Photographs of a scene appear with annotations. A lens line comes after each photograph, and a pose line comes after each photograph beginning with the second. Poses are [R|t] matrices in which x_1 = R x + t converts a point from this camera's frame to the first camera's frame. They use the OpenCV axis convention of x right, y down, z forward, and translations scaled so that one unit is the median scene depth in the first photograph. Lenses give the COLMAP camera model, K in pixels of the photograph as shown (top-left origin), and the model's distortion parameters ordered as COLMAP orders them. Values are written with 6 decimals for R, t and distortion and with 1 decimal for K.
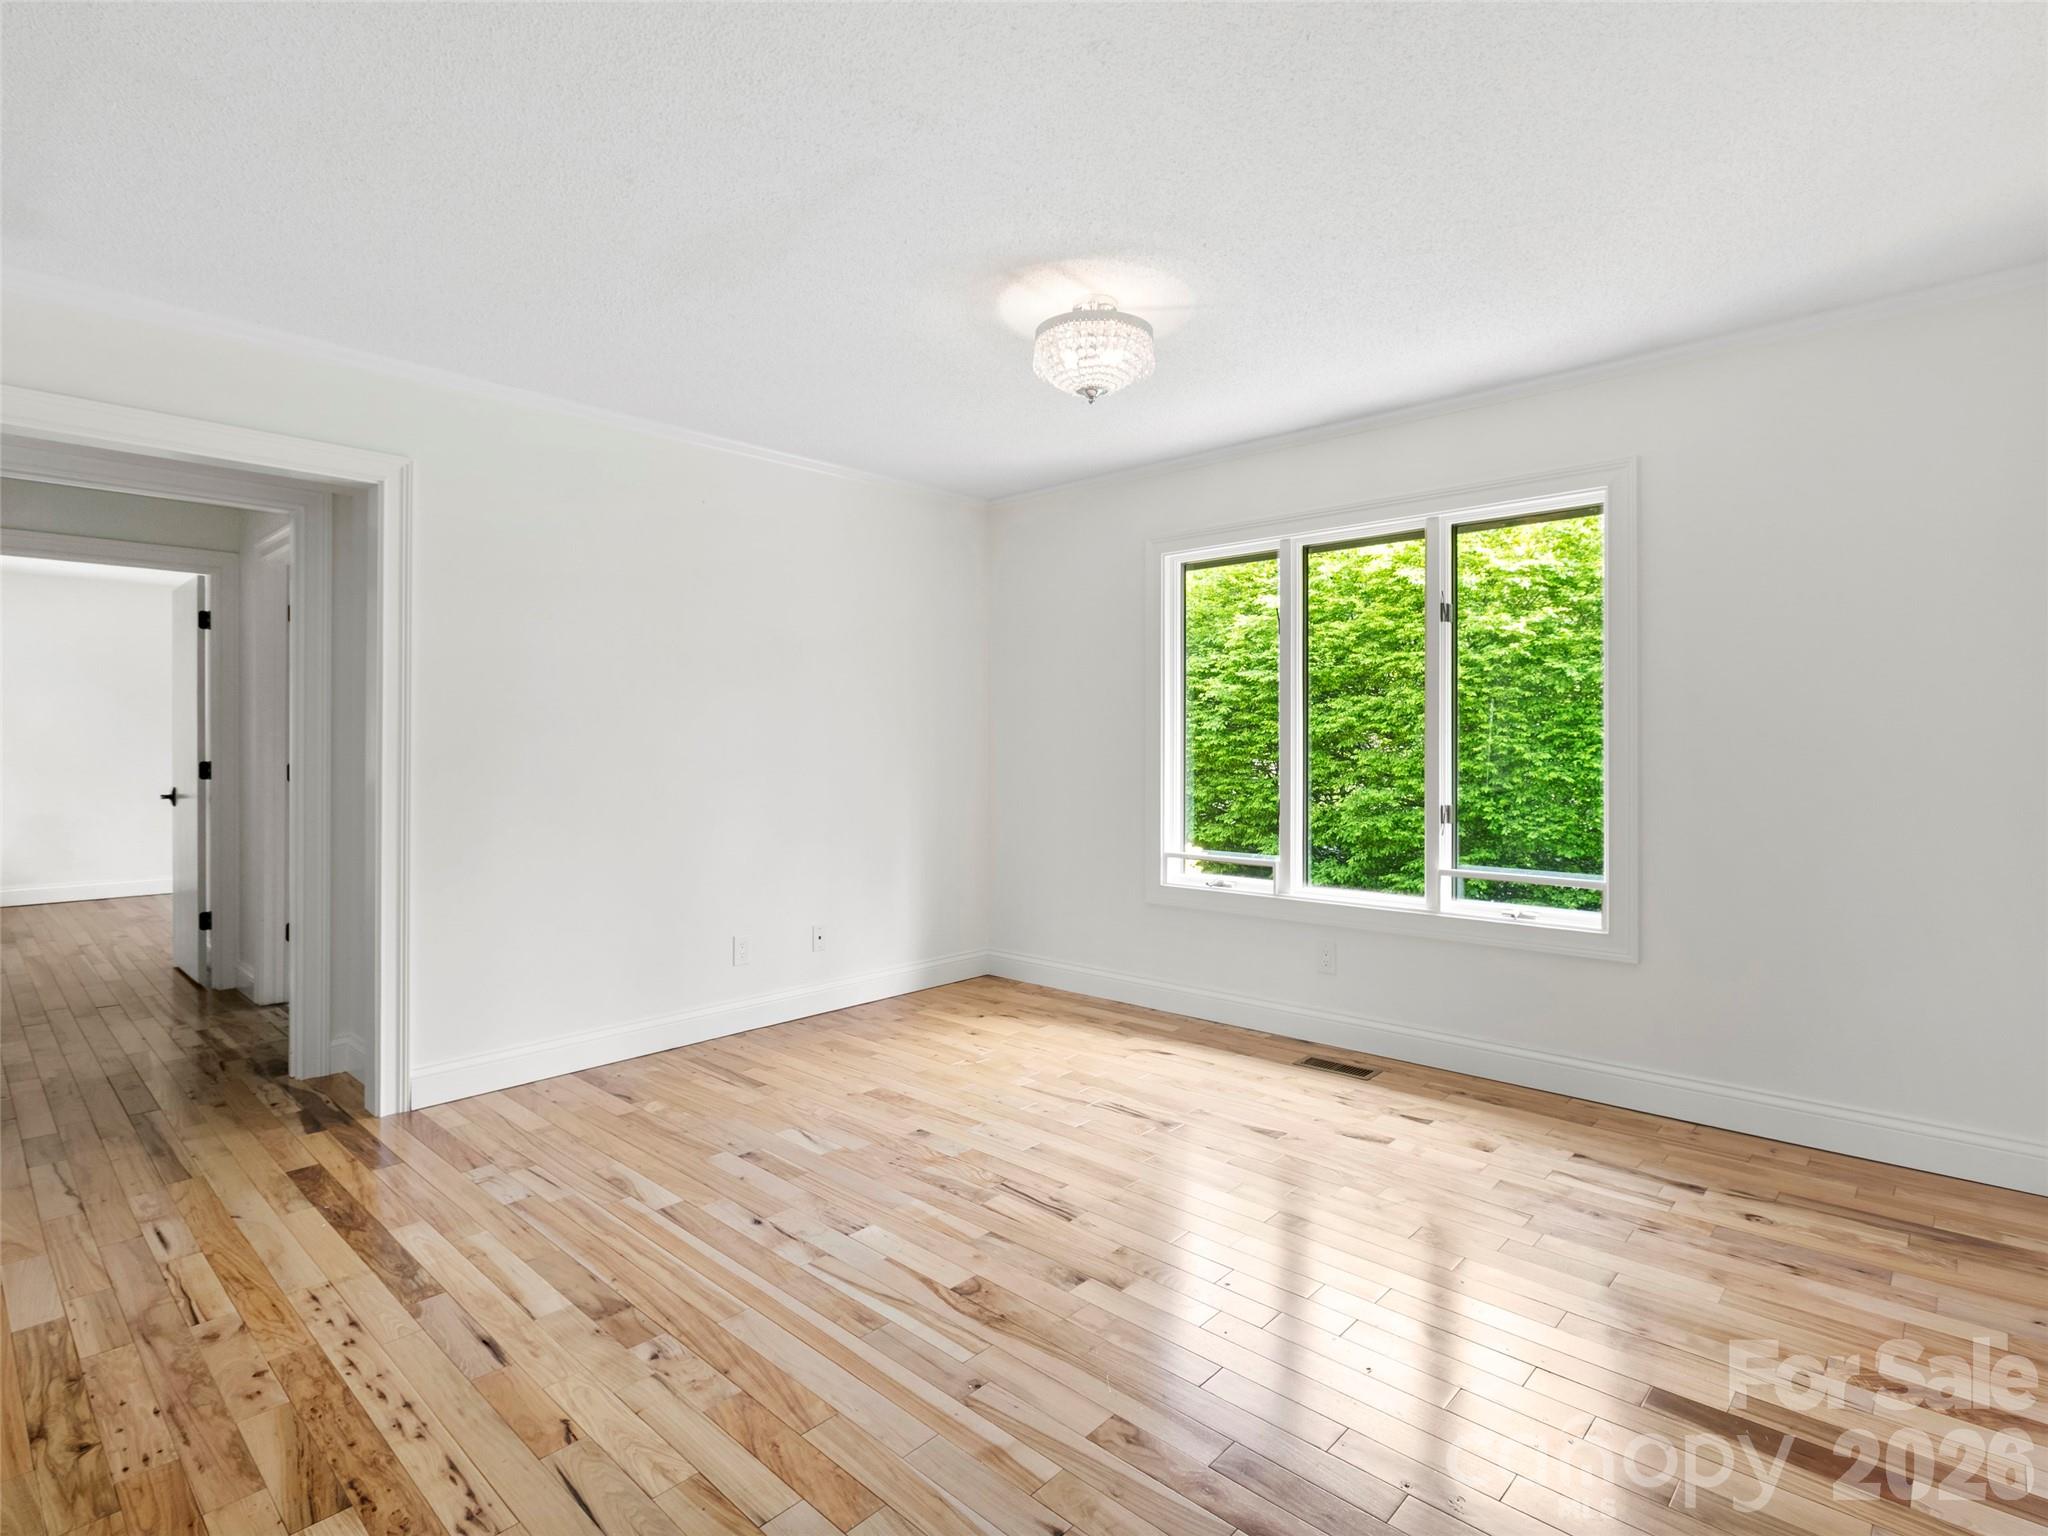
lens RADIAL K [[1027.7, 0, 1030.7], [0, 1027.7, 756.4], [0, 0, 1]] dist [-0.001798, 0.001613]
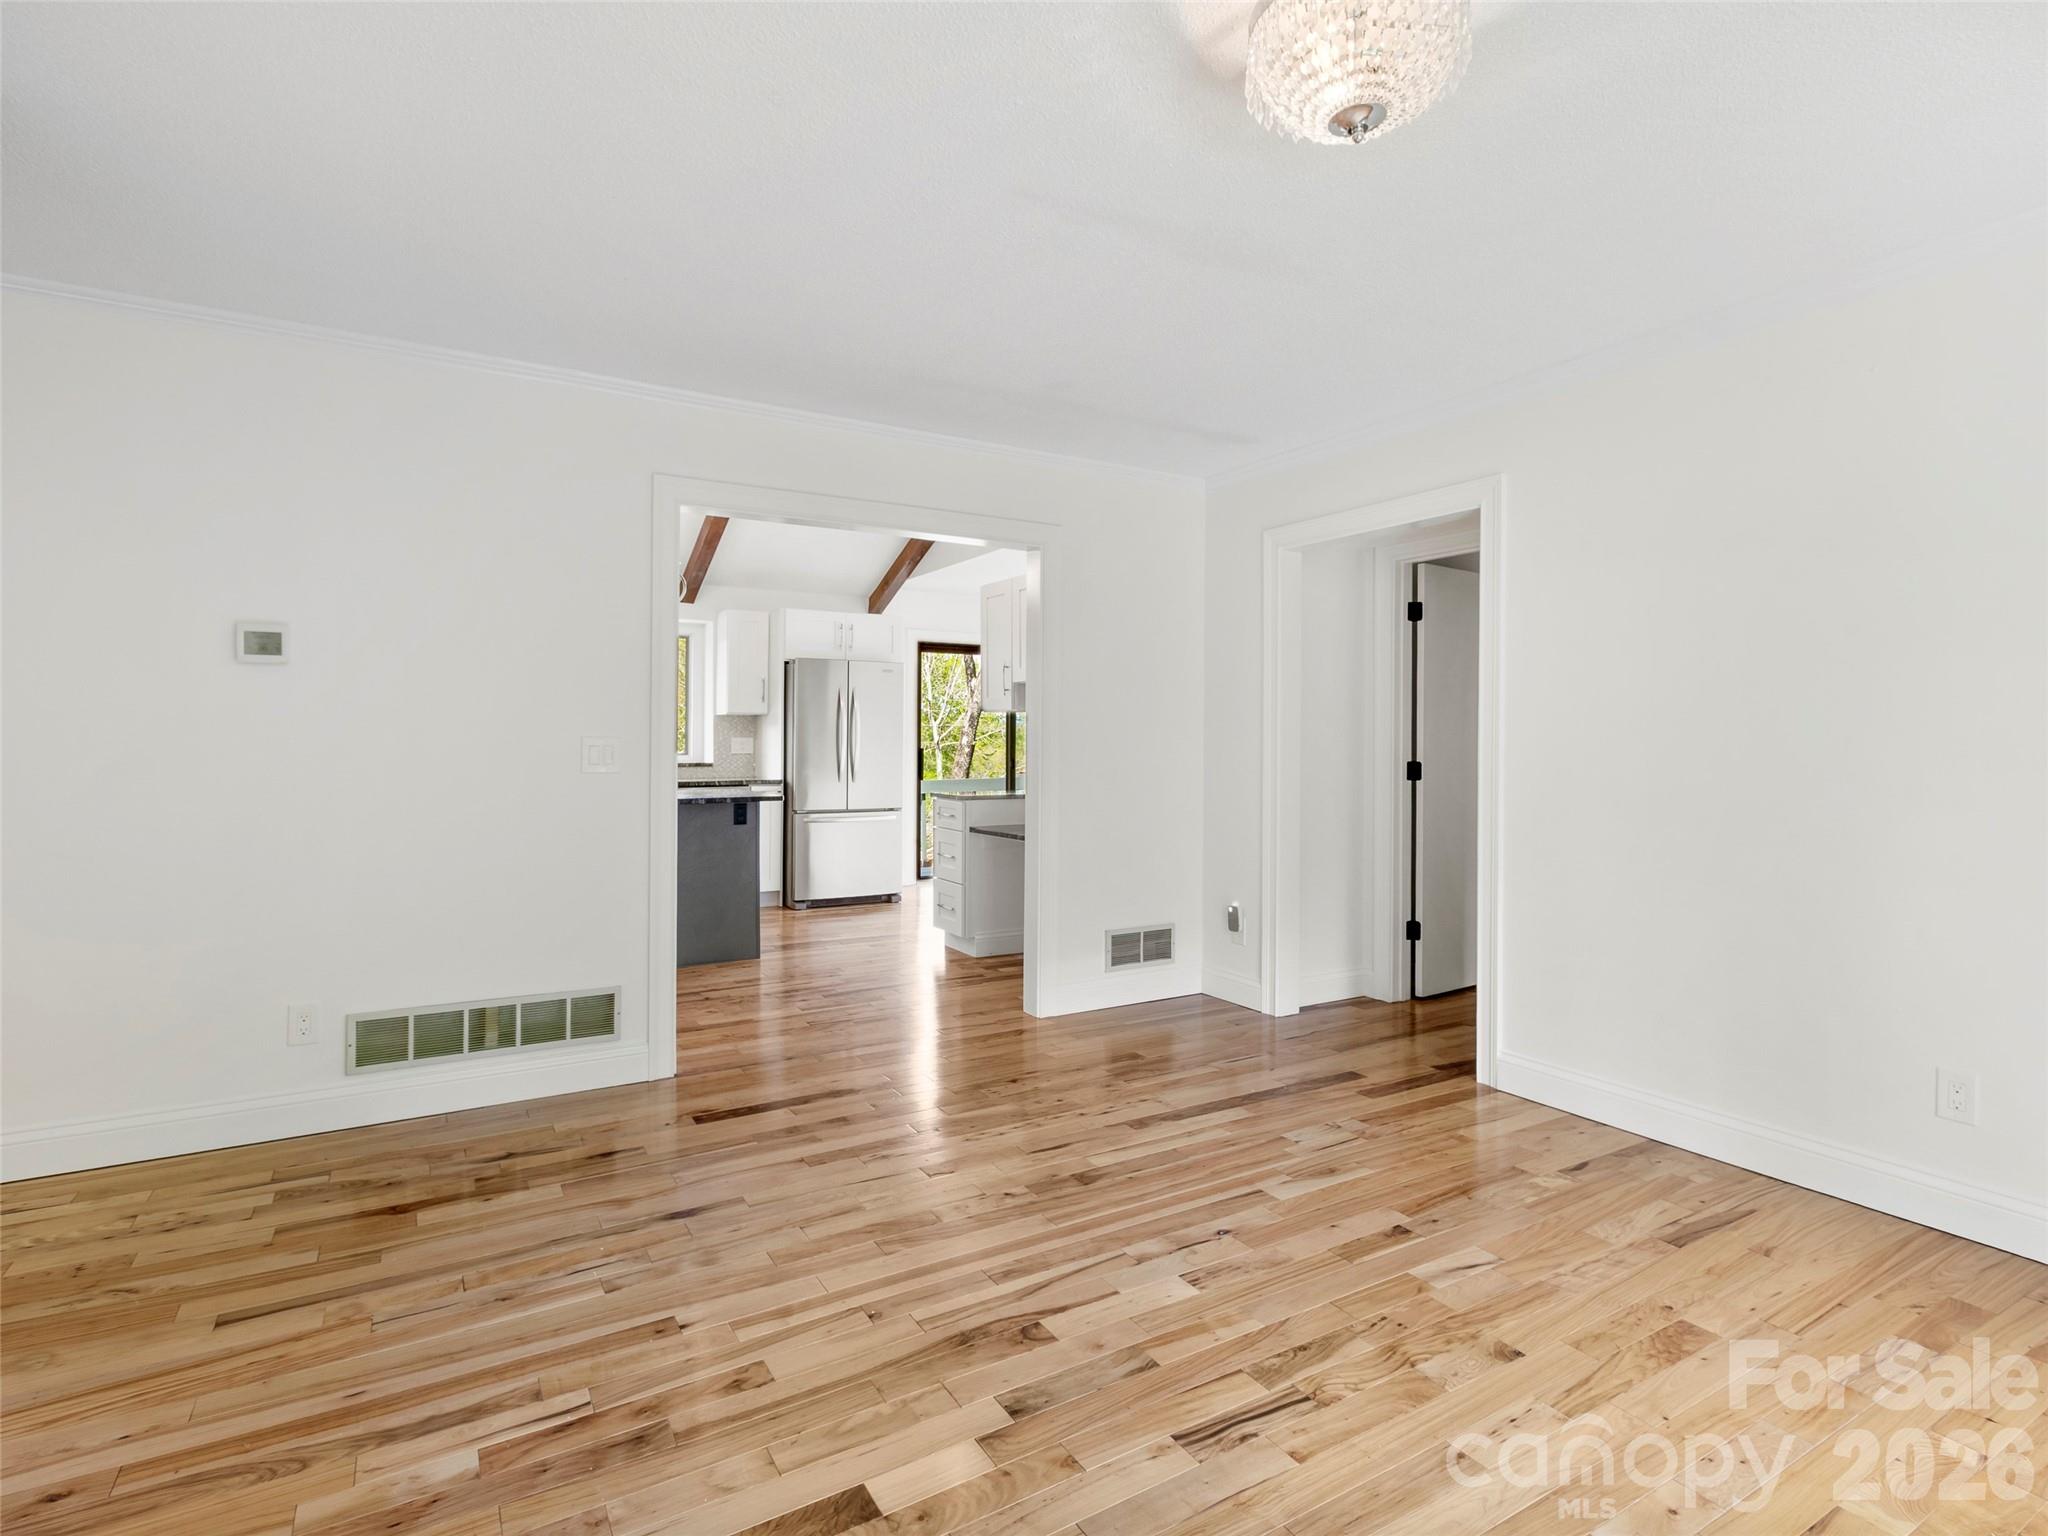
lens RADIAL K [[1027.7, 0, 1026.7], [0, 1027.7, 757.8], [0, 0, 1]] dist [-0.001798, 0.001613]
pose [[-0.283365, 0.012713, -0.958928, 0.588815], [-0.015118, 0.999729, 0.017721, -0.007749], [0.958893, 0.019518, -0.283096, 0.900474]]
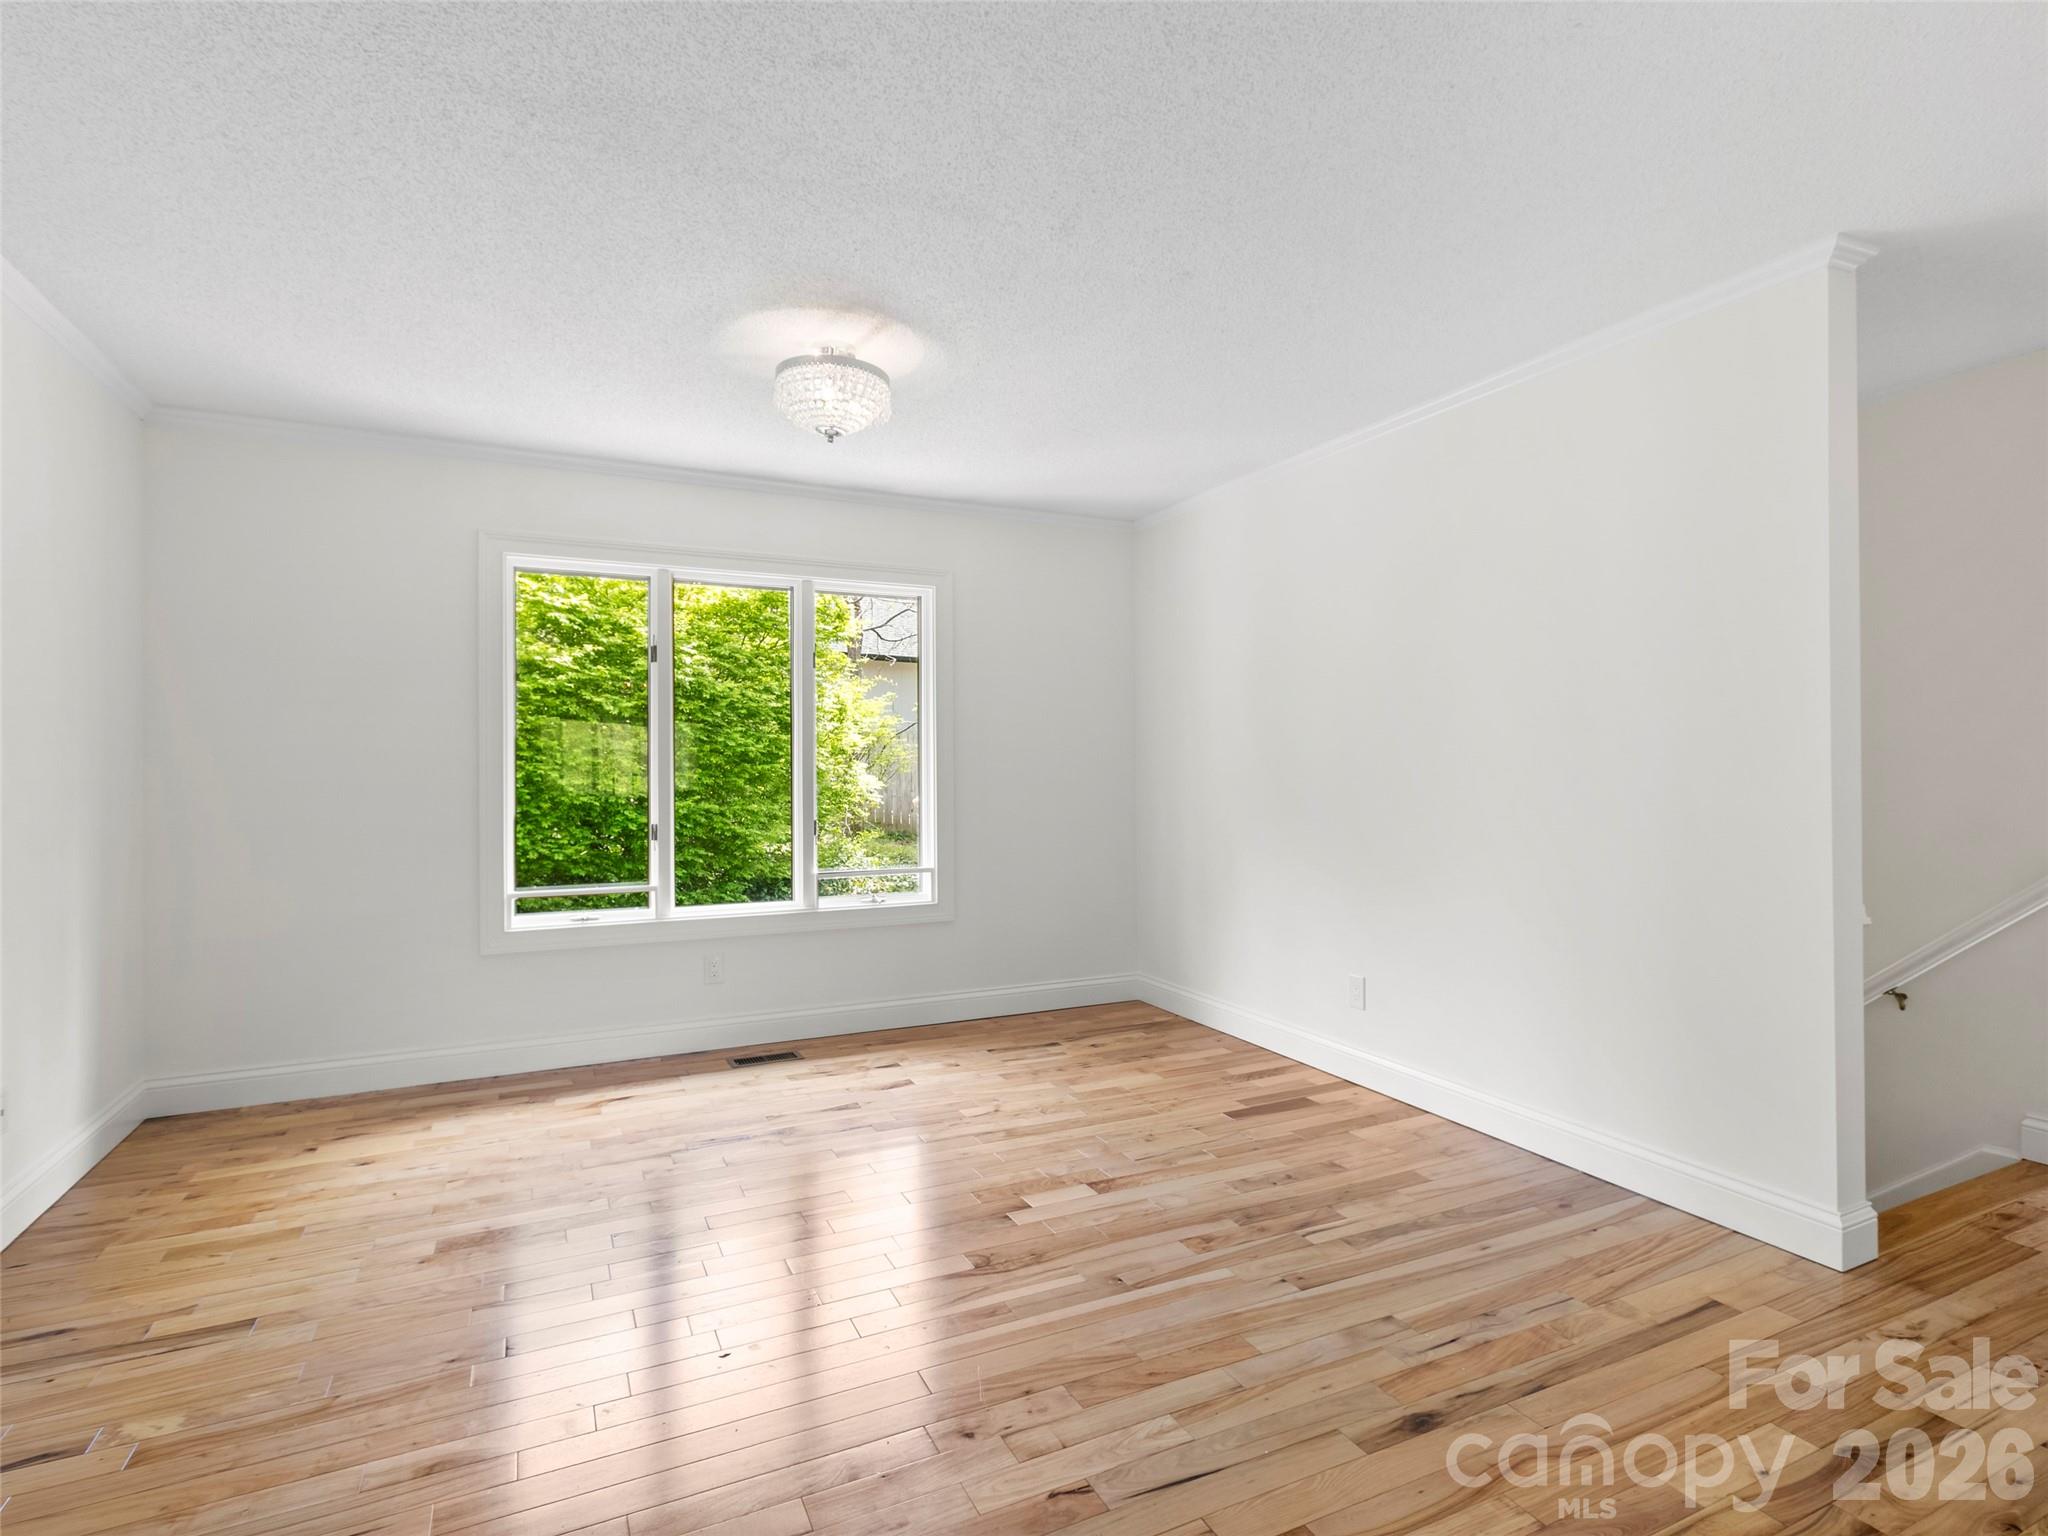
lens RADIAL K [[1027.7, 0, 1029.0], [0, 1027.7, 767.4], [0, 0, 1]] dist [-0.001798, 0.001613]
pose [[0.364904, 0.003228, 0.931040, -0.774287], [0.012995, 0.999879, -0.008560, -0.000409], [-0.930955, 0.015222, 0.364818, 0.392871]]
